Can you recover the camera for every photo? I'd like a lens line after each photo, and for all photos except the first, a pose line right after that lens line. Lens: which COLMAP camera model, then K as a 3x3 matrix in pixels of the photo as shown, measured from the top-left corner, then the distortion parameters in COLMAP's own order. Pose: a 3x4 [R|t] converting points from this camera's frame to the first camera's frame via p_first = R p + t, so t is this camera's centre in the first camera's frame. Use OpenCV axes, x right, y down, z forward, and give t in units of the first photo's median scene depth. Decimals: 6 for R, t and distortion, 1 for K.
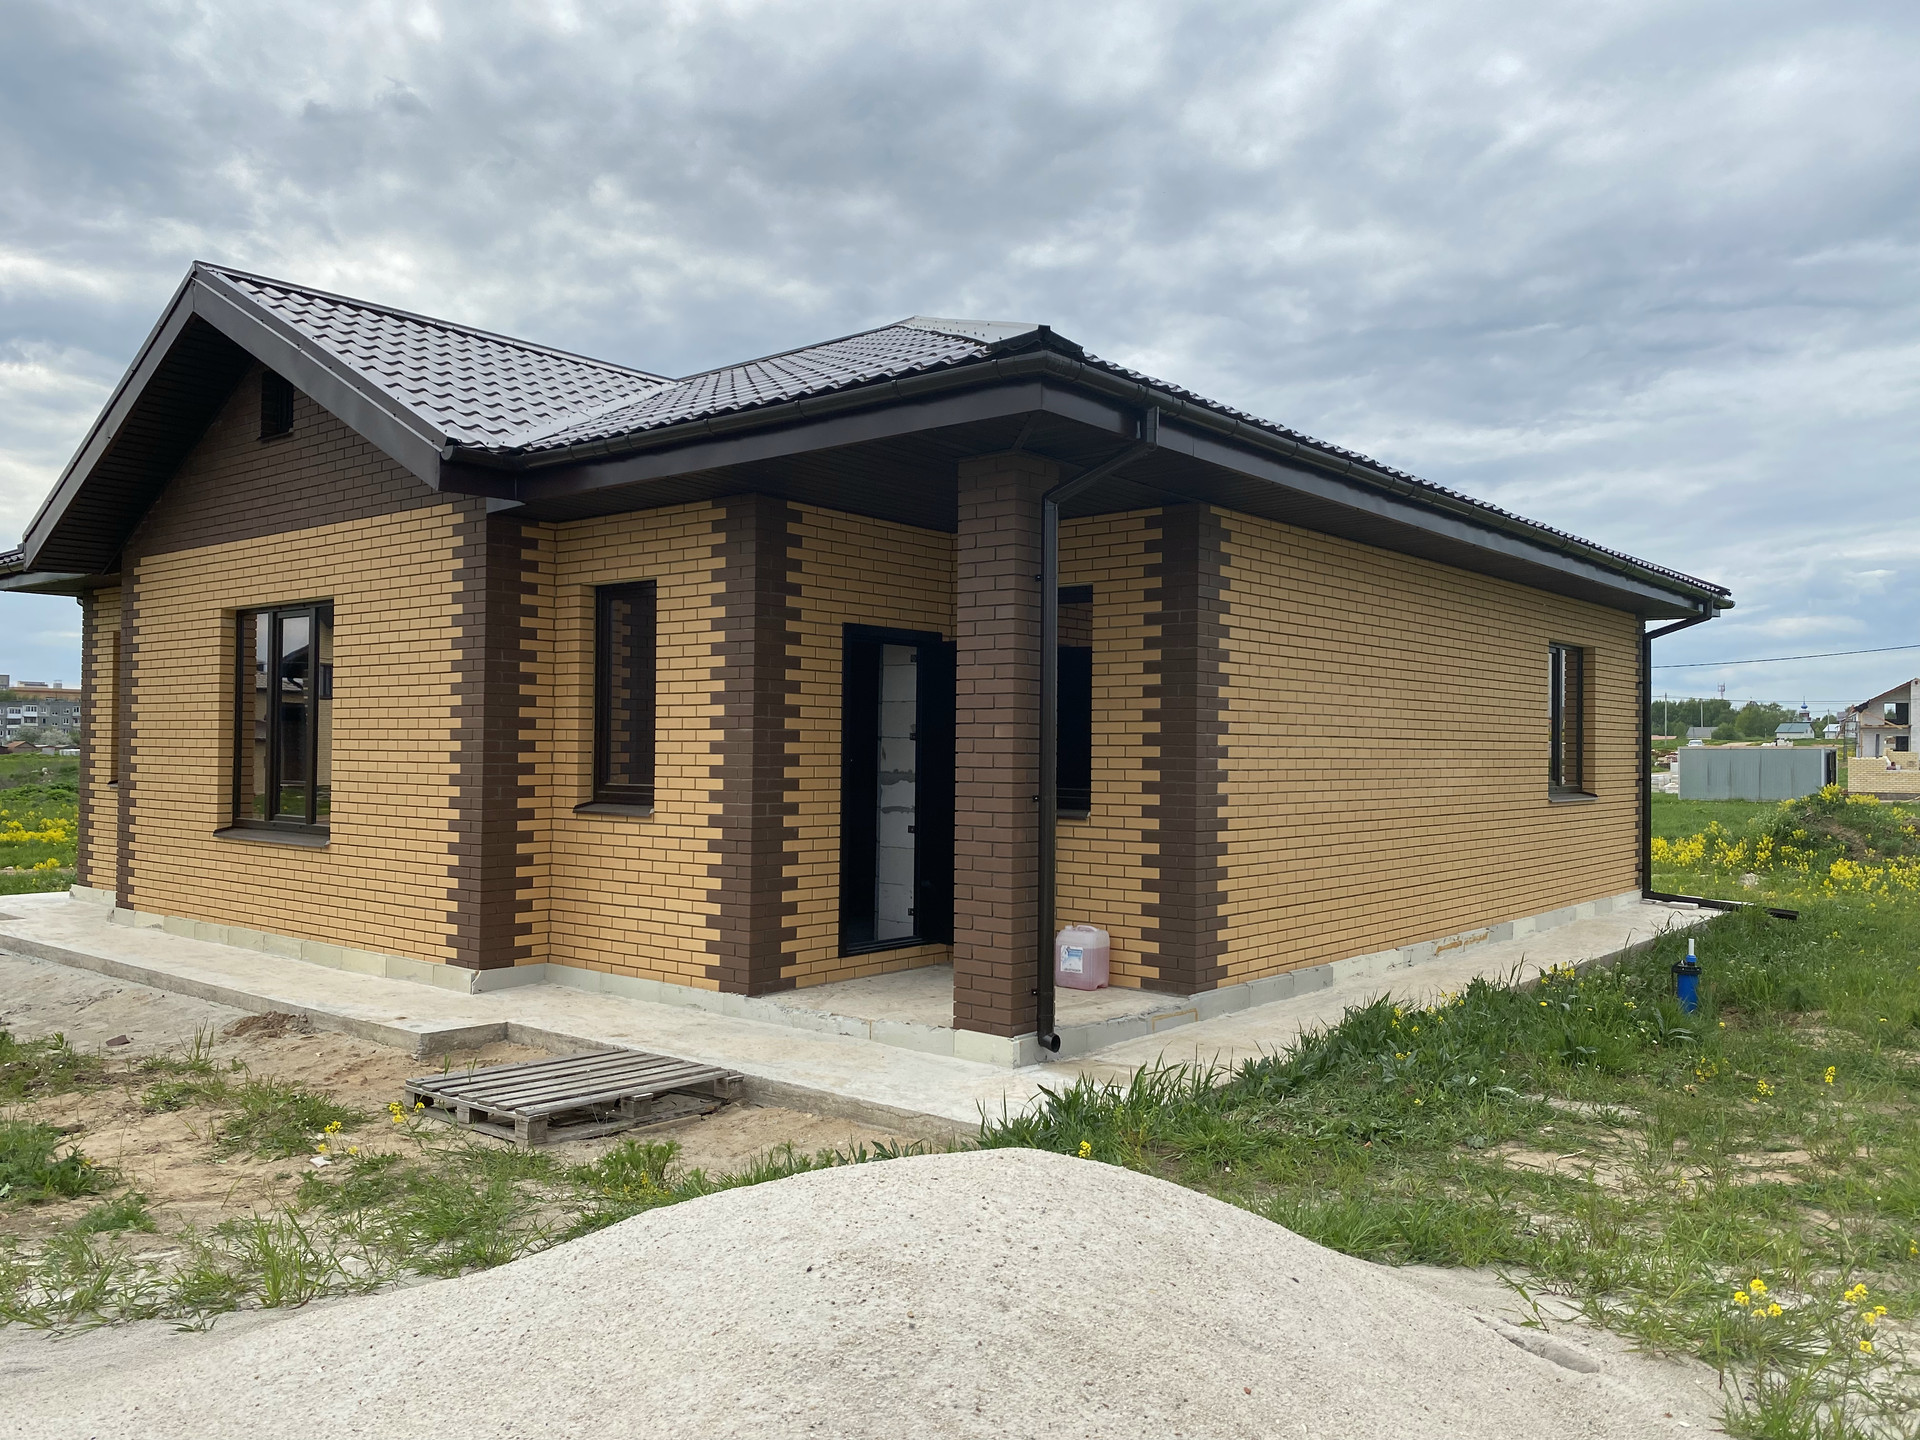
lens RADIAL K [[1434.9, 0, 967.2], [0, 1434.9, 716.6], [0, 0, 1]] dist [0.044045, -0.041221]
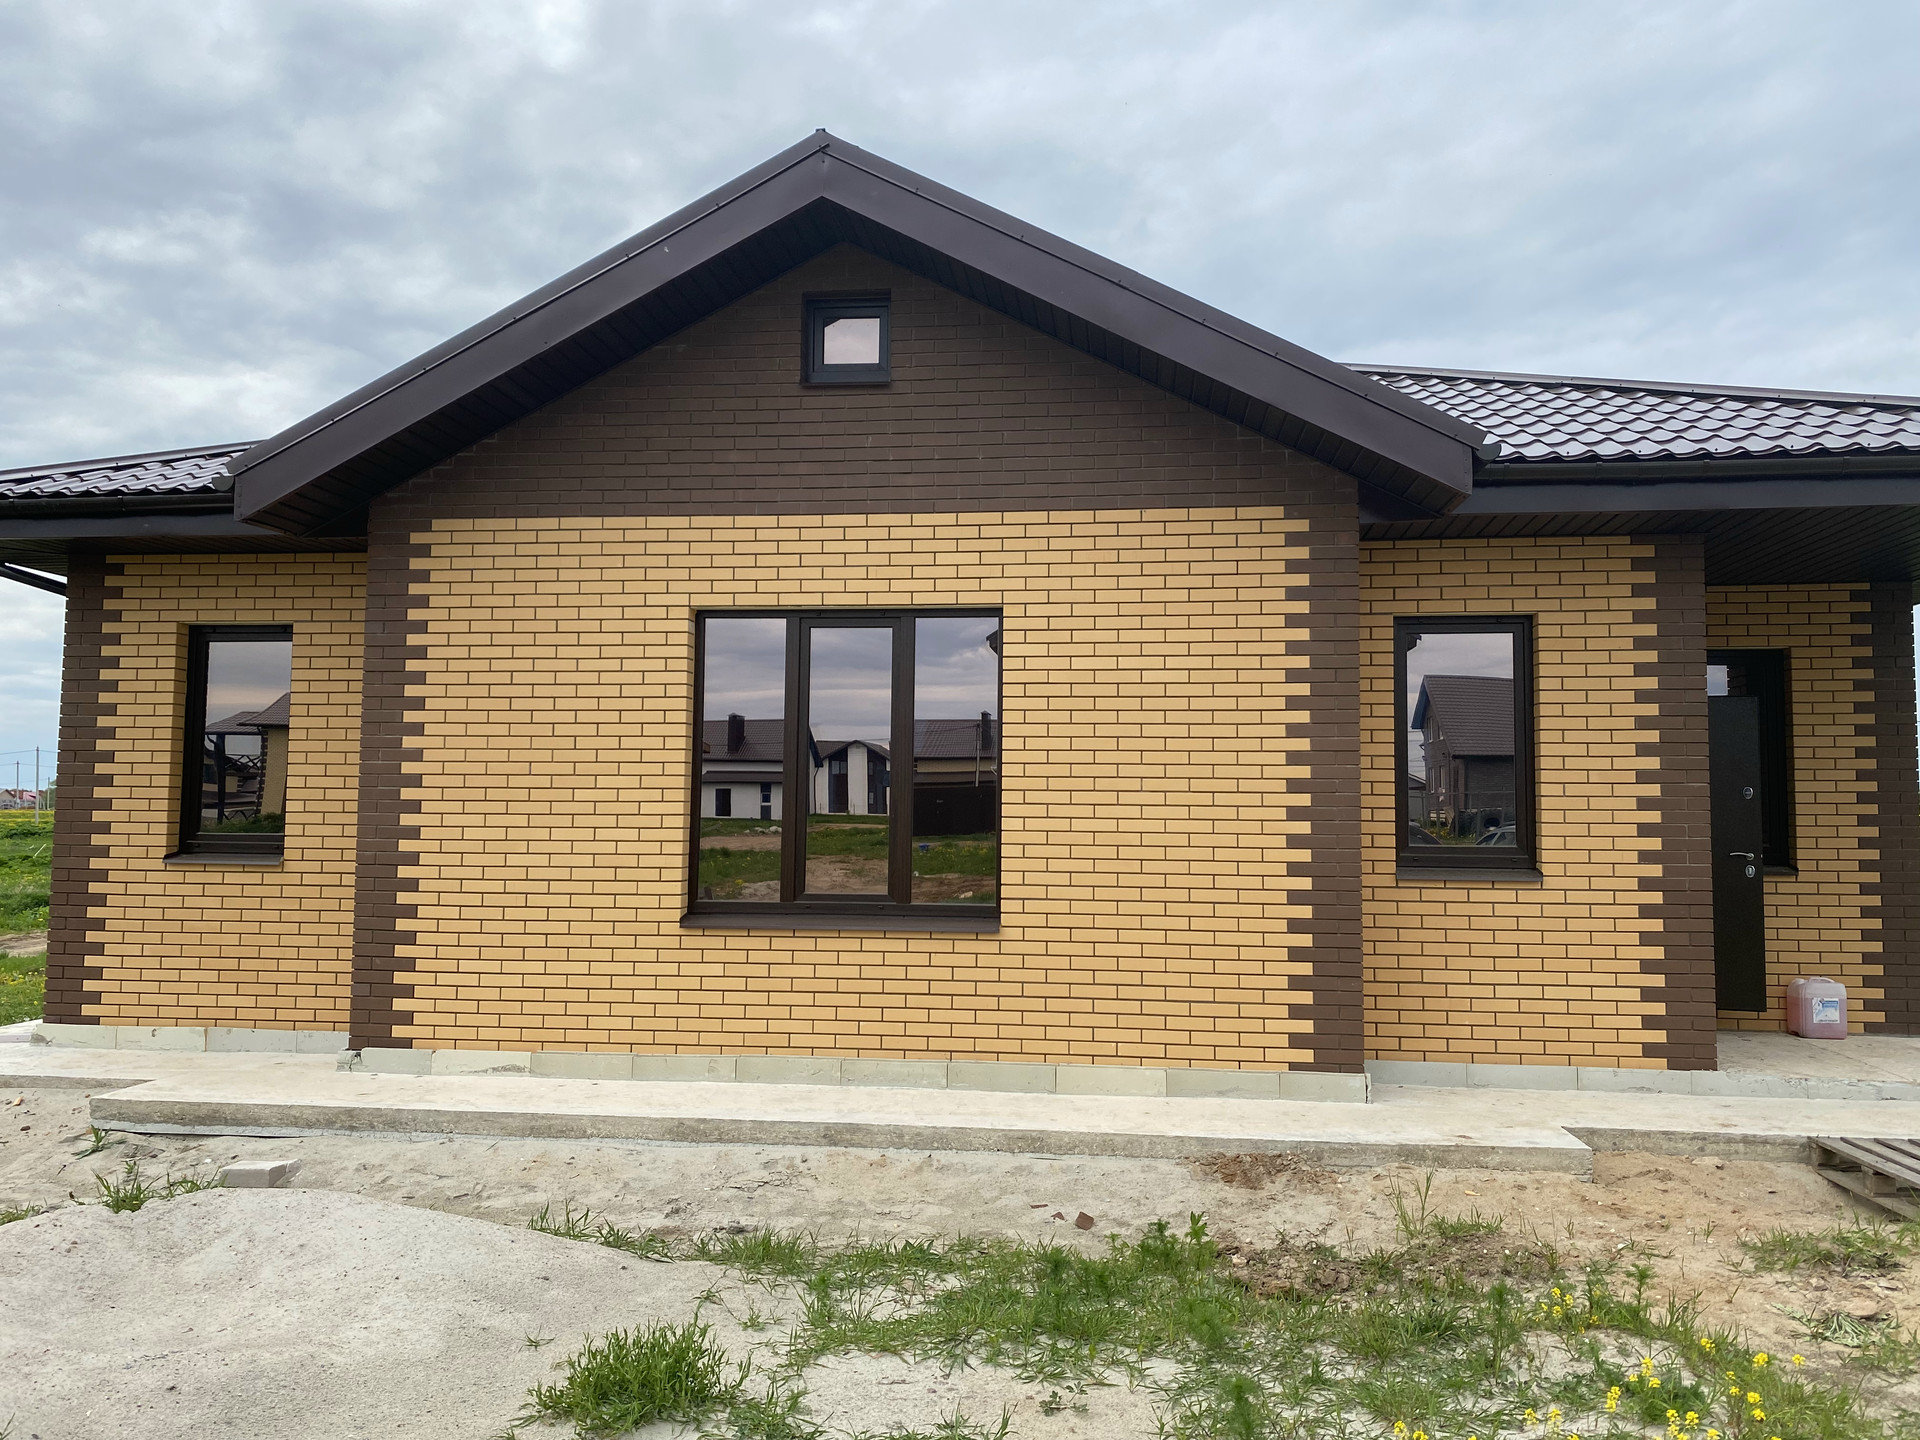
lens RADIAL K [[1434.9, 0, 960.5], [0, 1434.9, 709.9], [0, 0, 1]] dist [0.044045, -0.041221]
pose [[0.854068, 0.036794, 0.518859, -0.973714], [-0.012746, 0.998676, -0.049839, 0.012704], [-0.520005, 0.035952, 0.853406, 0.411479]]
